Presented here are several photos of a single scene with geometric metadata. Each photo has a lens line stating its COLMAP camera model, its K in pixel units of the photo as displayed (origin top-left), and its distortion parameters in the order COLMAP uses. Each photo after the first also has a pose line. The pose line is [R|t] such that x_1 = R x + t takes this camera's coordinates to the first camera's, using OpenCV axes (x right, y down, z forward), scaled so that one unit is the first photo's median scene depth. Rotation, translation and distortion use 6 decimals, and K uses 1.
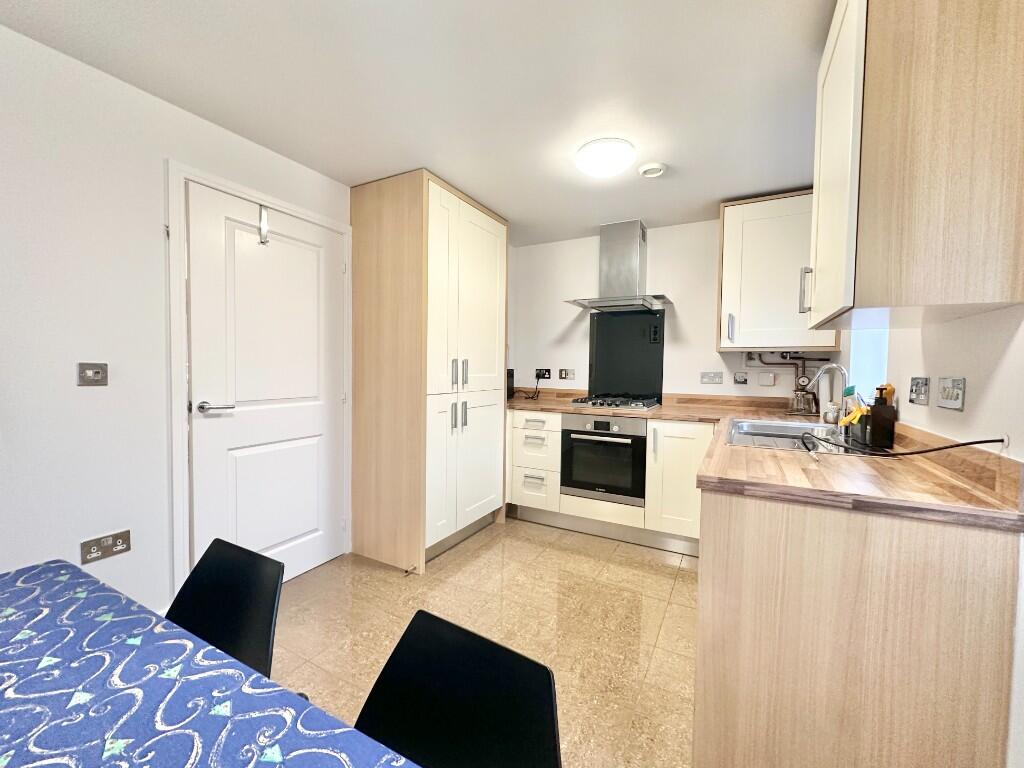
lens RADIAL K [[416.3, 0, 512.0], [0, 416.3, 384.0], [0, 0, 1]] dist [-0.004611, -0.000359]
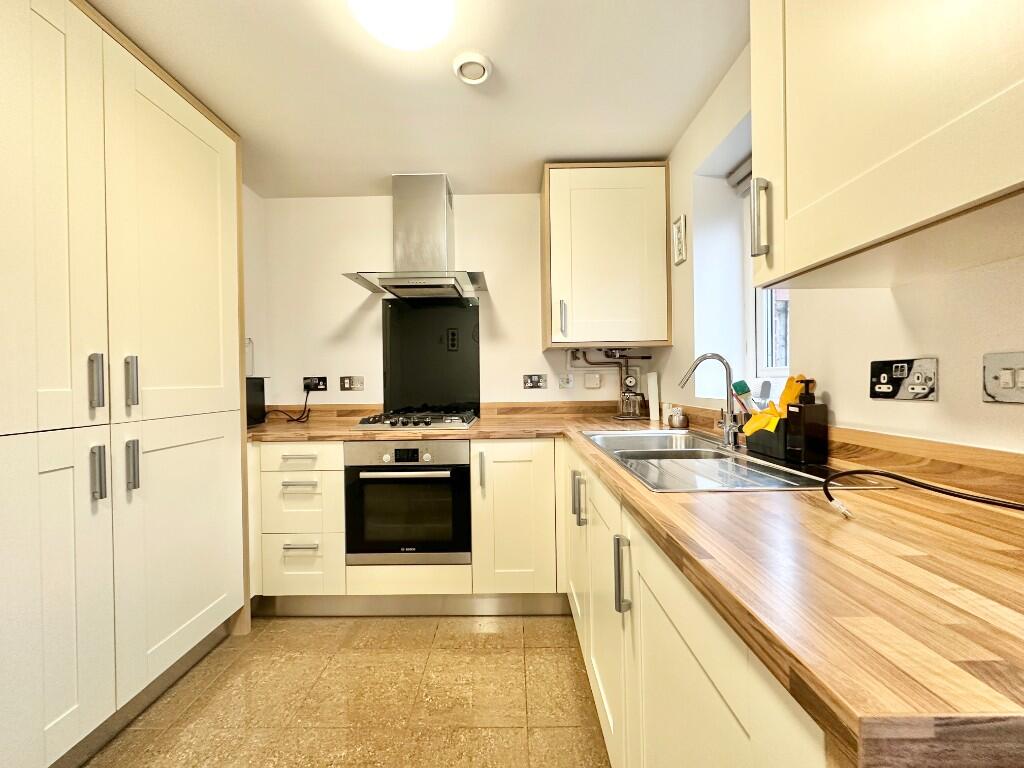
lens RADIAL K [[416.3, 0, 512.0], [0, 416.3, 384.0], [0, 0, 1]] dist [-0.004611, -0.000359]
pose [[0.883264, -0.031232, 0.467835, 0.050379], [0.044779, 0.998837, -0.017860, 0.003255], [-0.466733, 0.036724, 0.883635, 0.297890]]
